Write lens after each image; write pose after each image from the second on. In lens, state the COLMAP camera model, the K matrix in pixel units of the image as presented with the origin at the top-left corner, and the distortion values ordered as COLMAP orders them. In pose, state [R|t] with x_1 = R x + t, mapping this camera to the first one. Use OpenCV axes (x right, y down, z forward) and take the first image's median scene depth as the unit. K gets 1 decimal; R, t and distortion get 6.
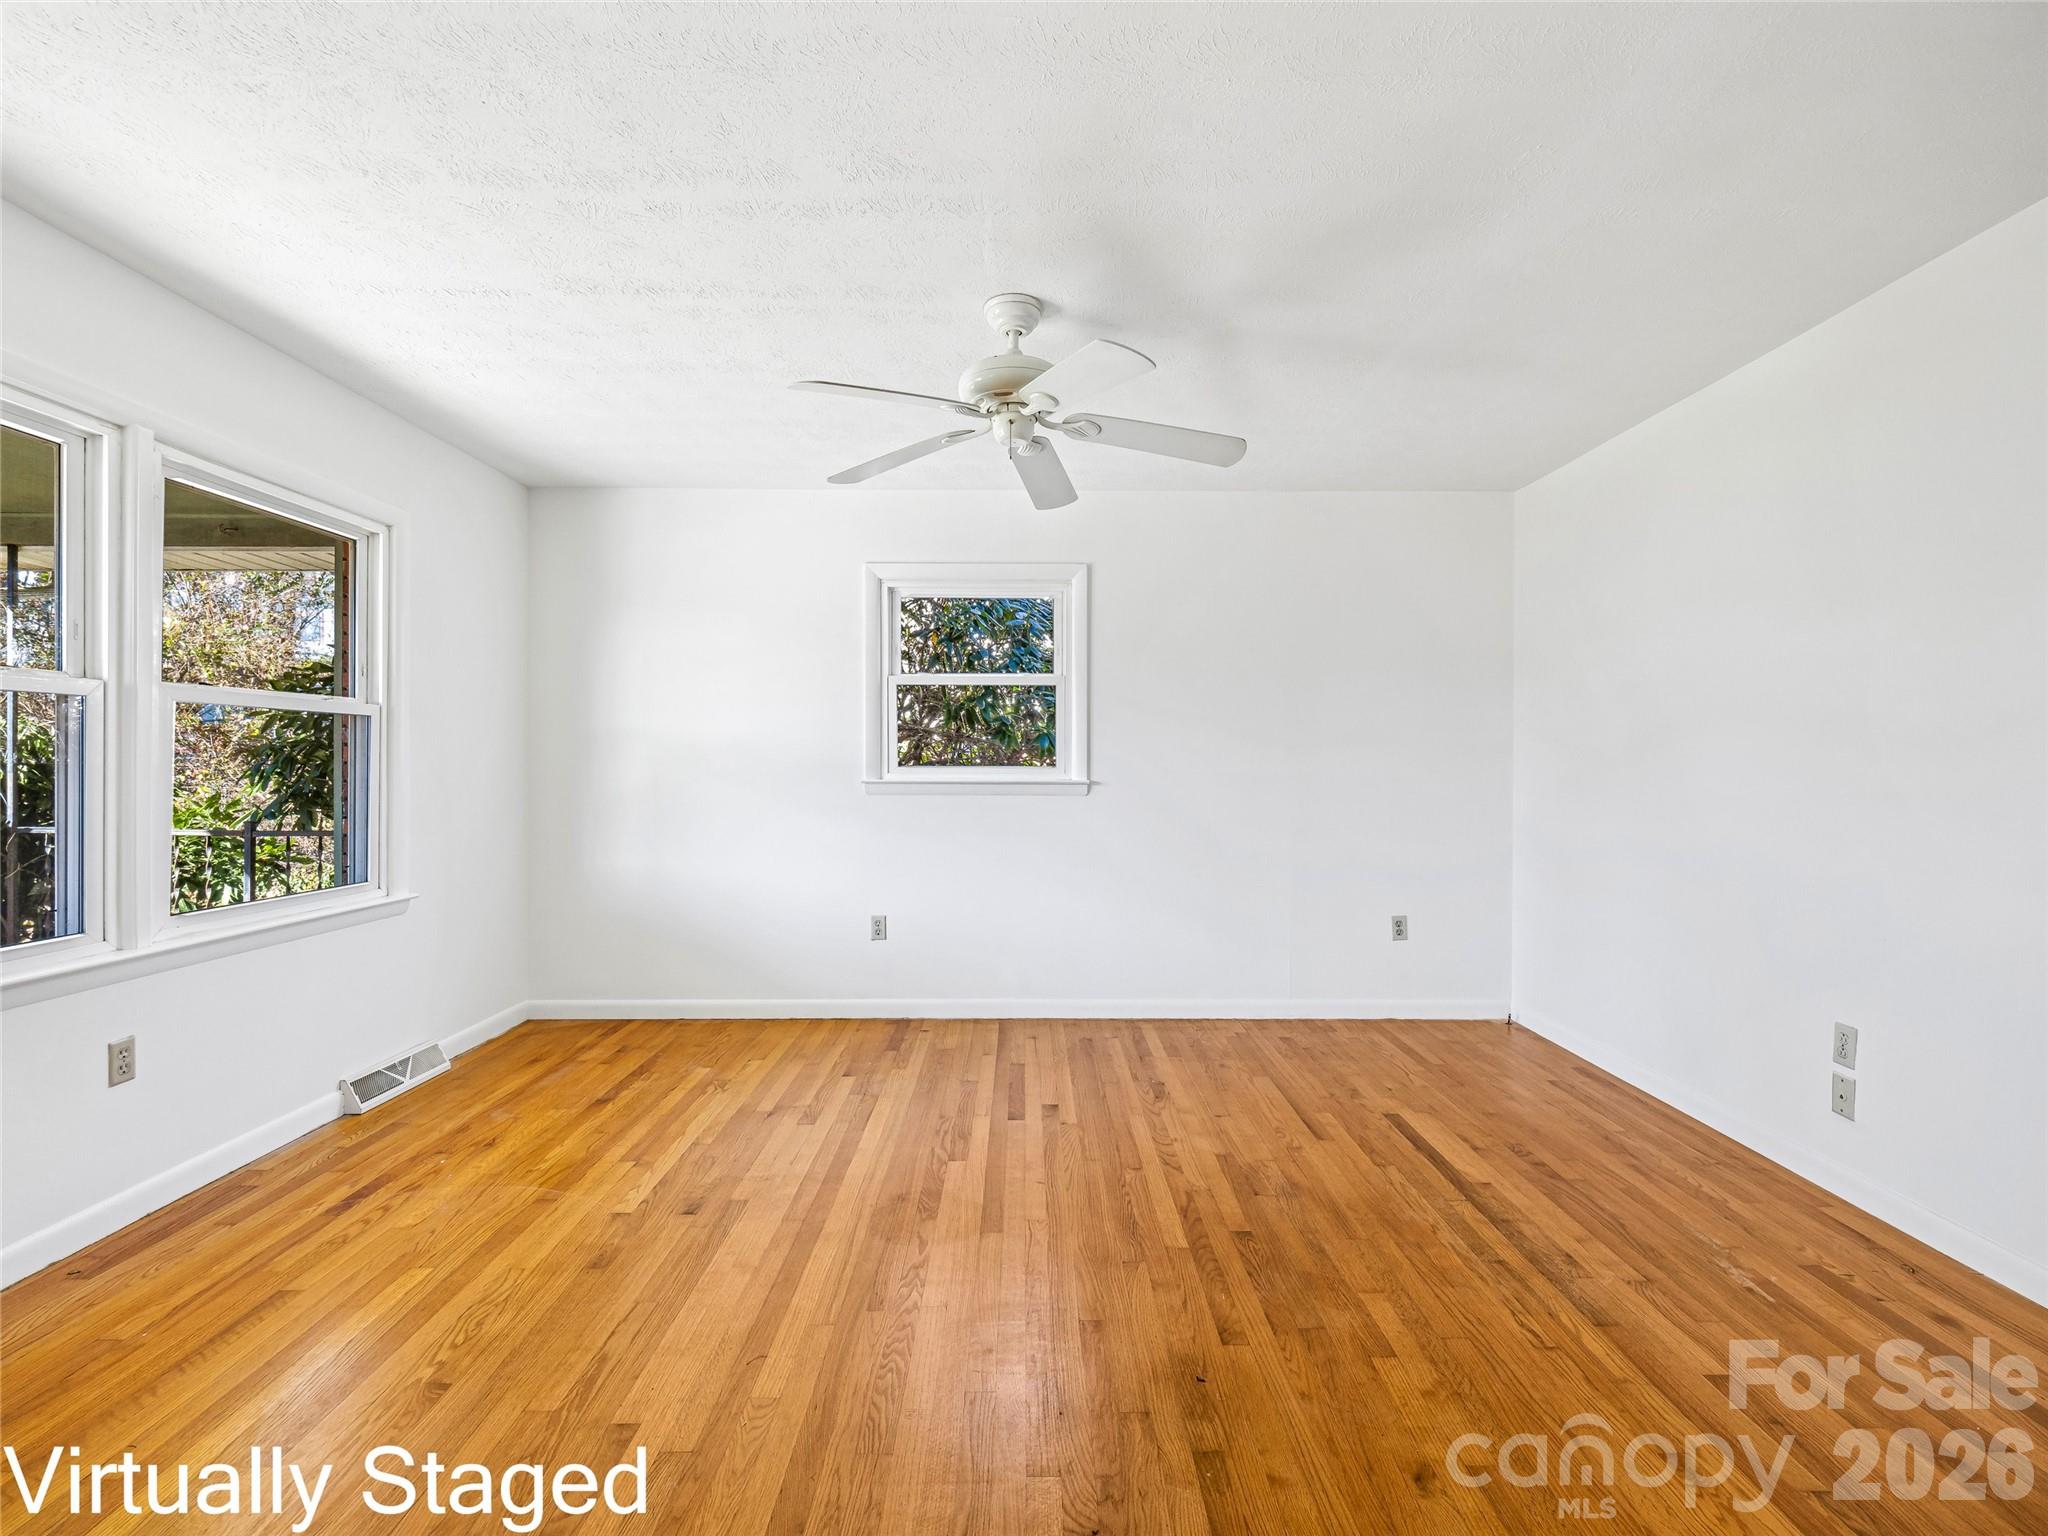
lens RADIAL K [[904.4, 0, 1050.2], [0, 904.4, 760.6], [0, 0, 1]] dist [0.002587, -0.005831]
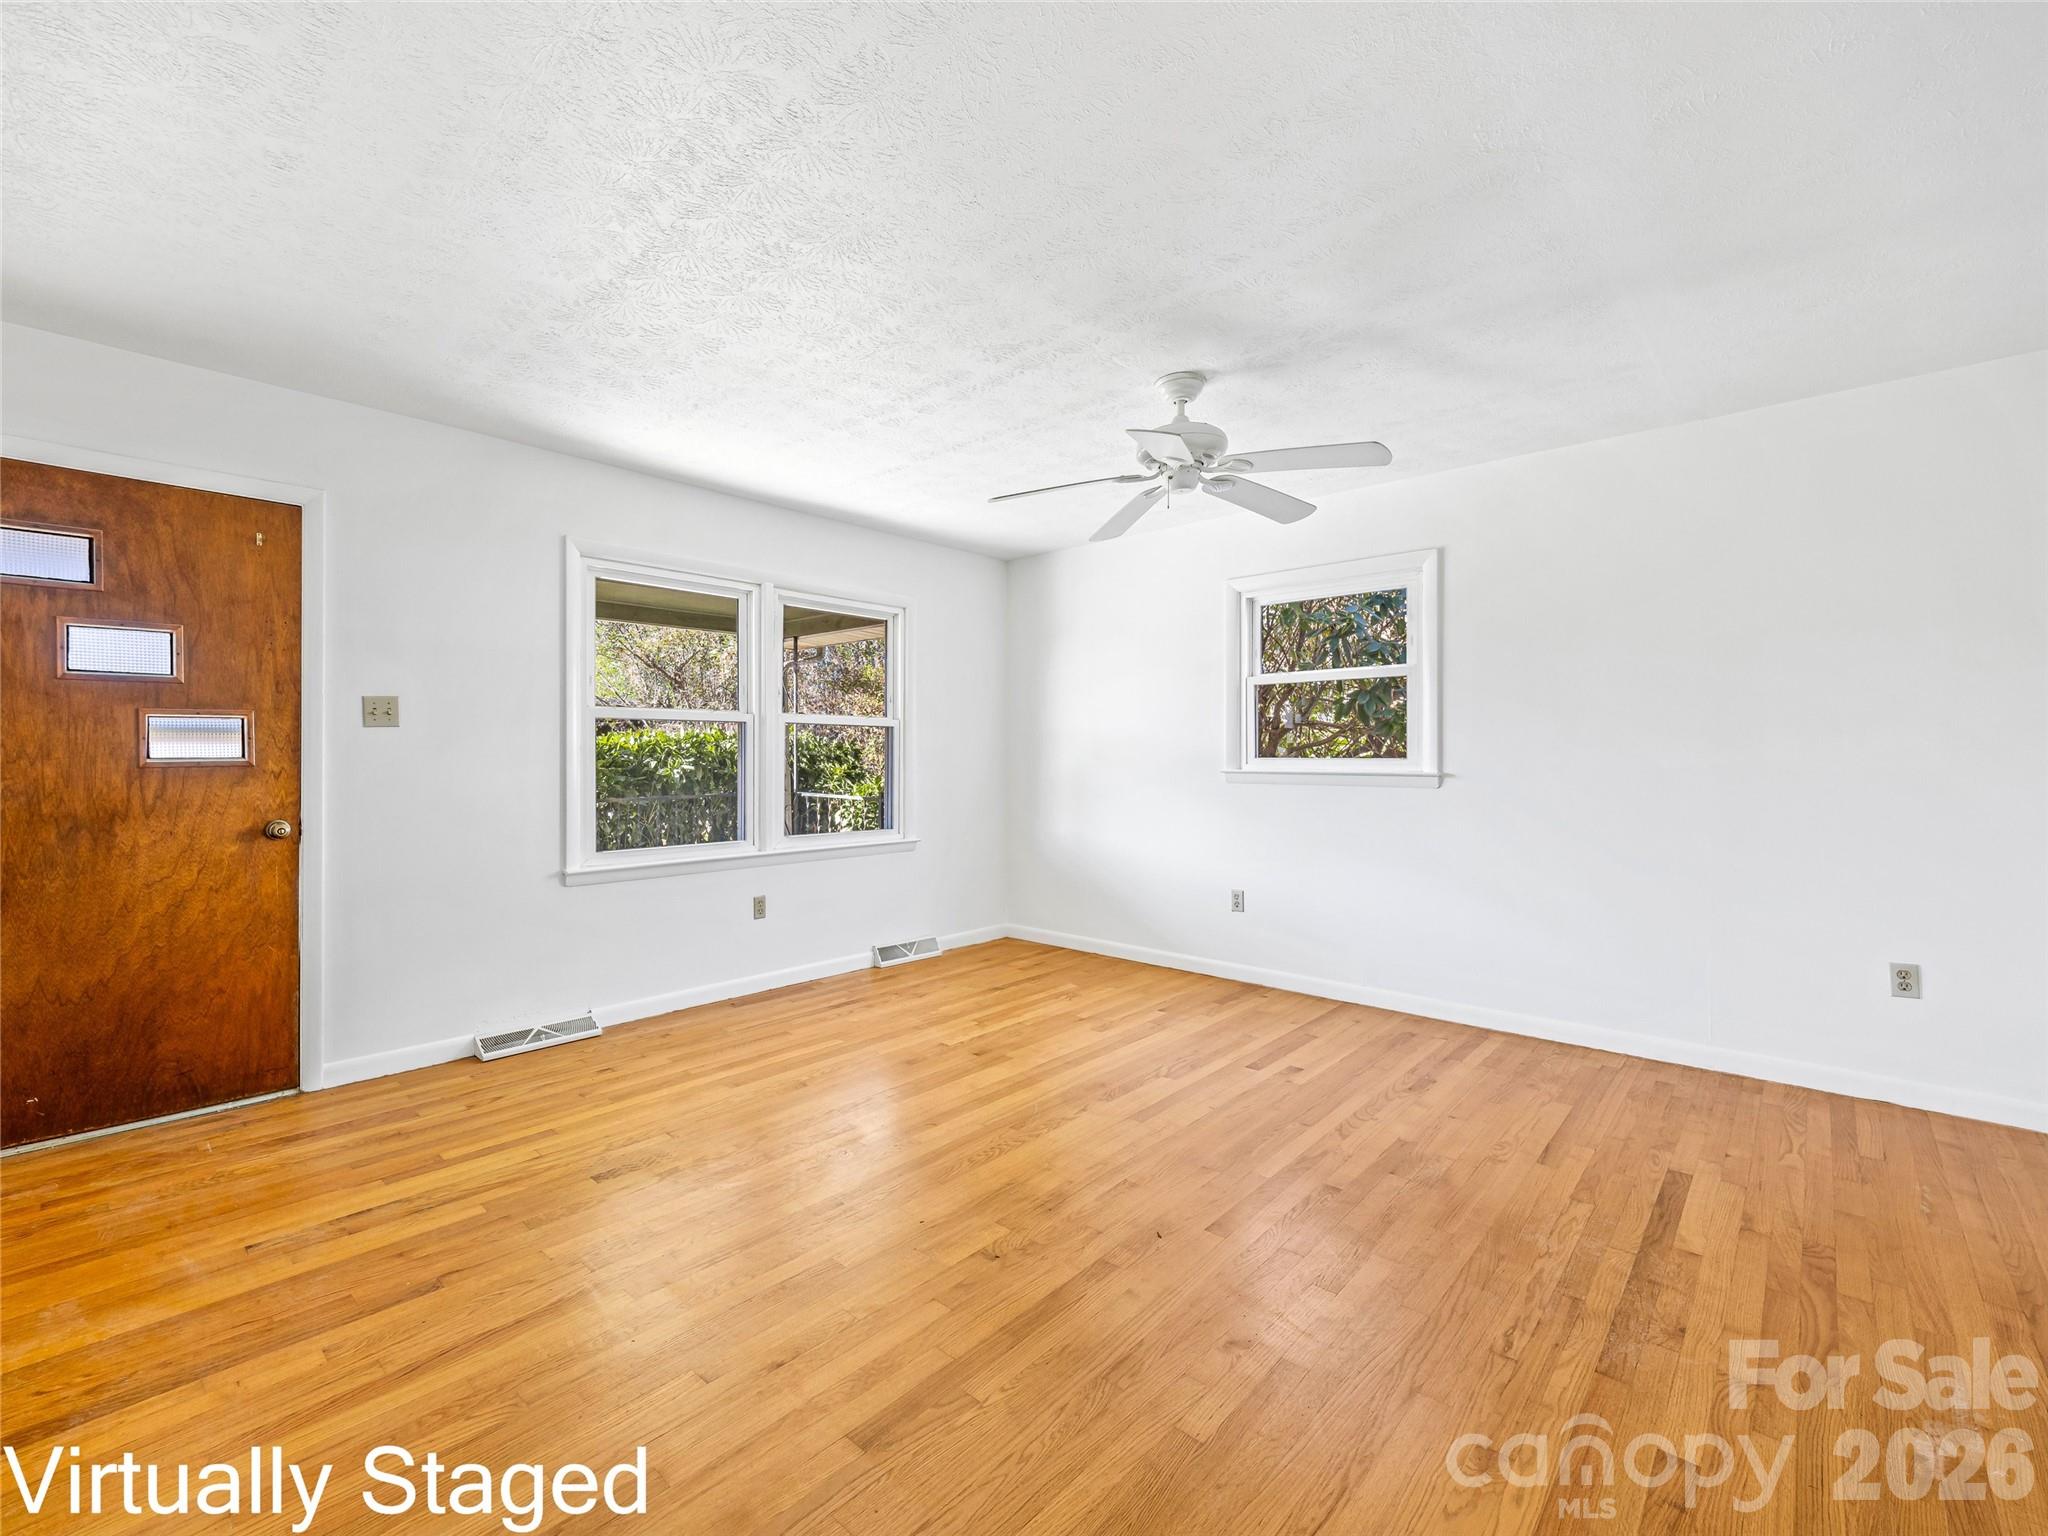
lens RADIAL K [[904.4, 0, 968.1], [0, 904.4, 746.6], [0, 0, 1]] dist [0.002587, -0.005831]
pose [[0.704824, -0.010551, -0.709304, 0.521536], [0.003062, 0.999925, -0.011831, 0.006582], [0.709376, 0.006167, 0.704803, -0.053885]]
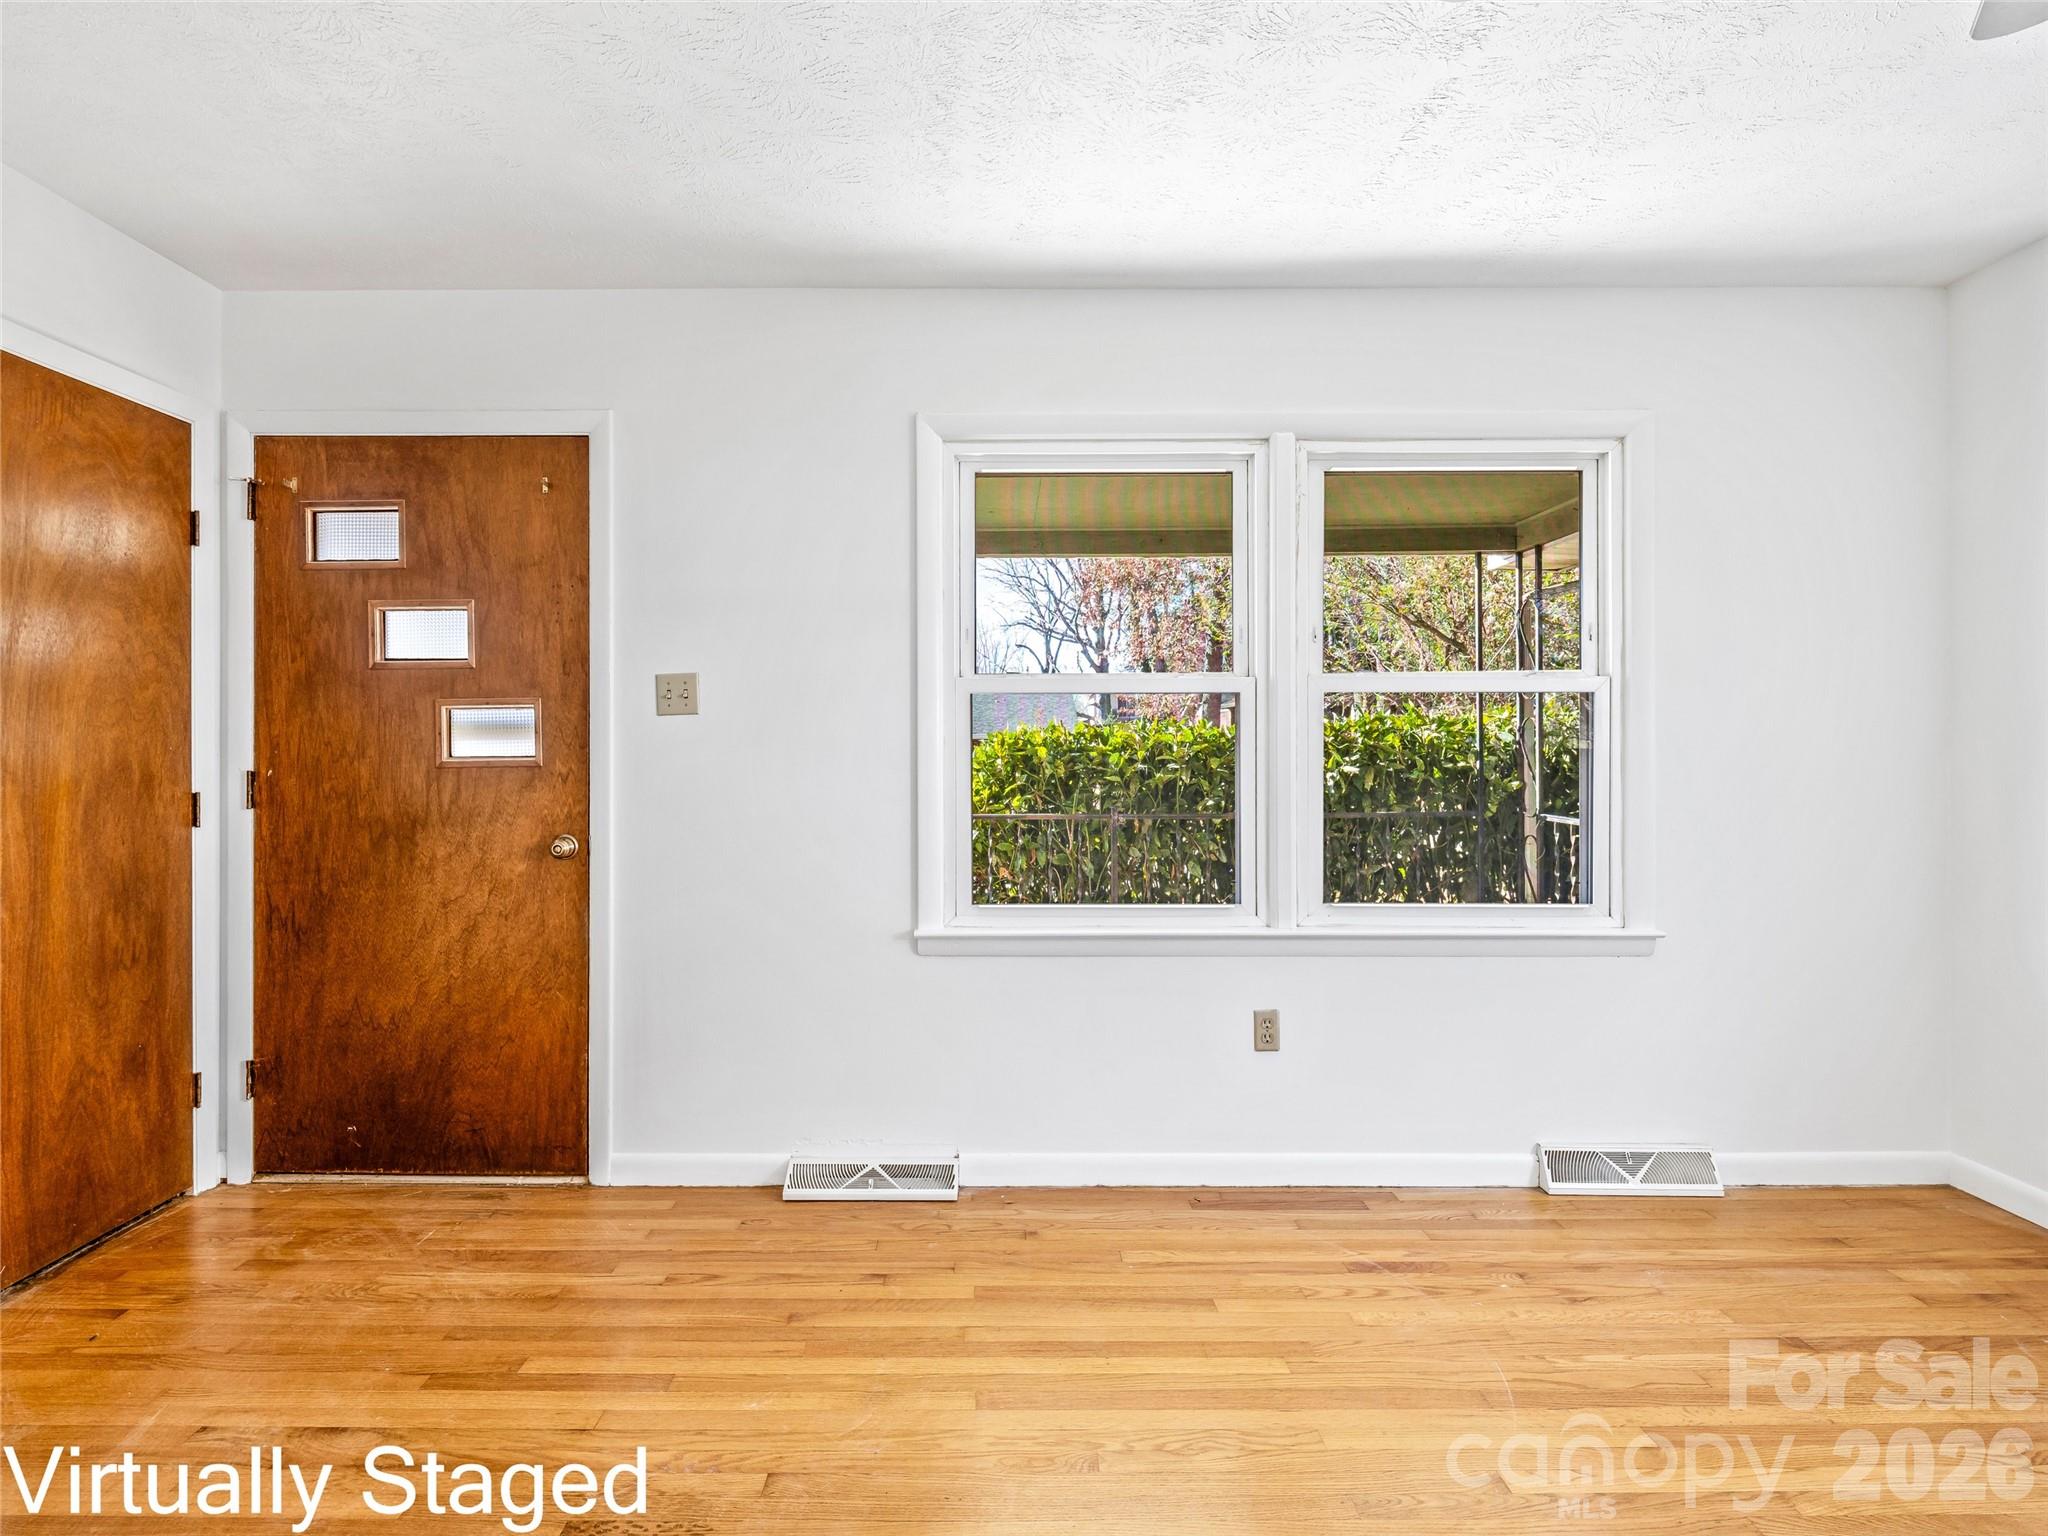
lens RADIAL K [[1120.5, 0, 980.0], [0, 1120.5, 746.9], [0, 0, 1]] dist [0.002065, -0.007338]
pose [[-0.031869, -0.007160, -0.999466, 0.236939], [0.002274, 0.999971, -0.007236, 0.004288], [0.999489, -0.002504, -0.031851, 0.529149]]
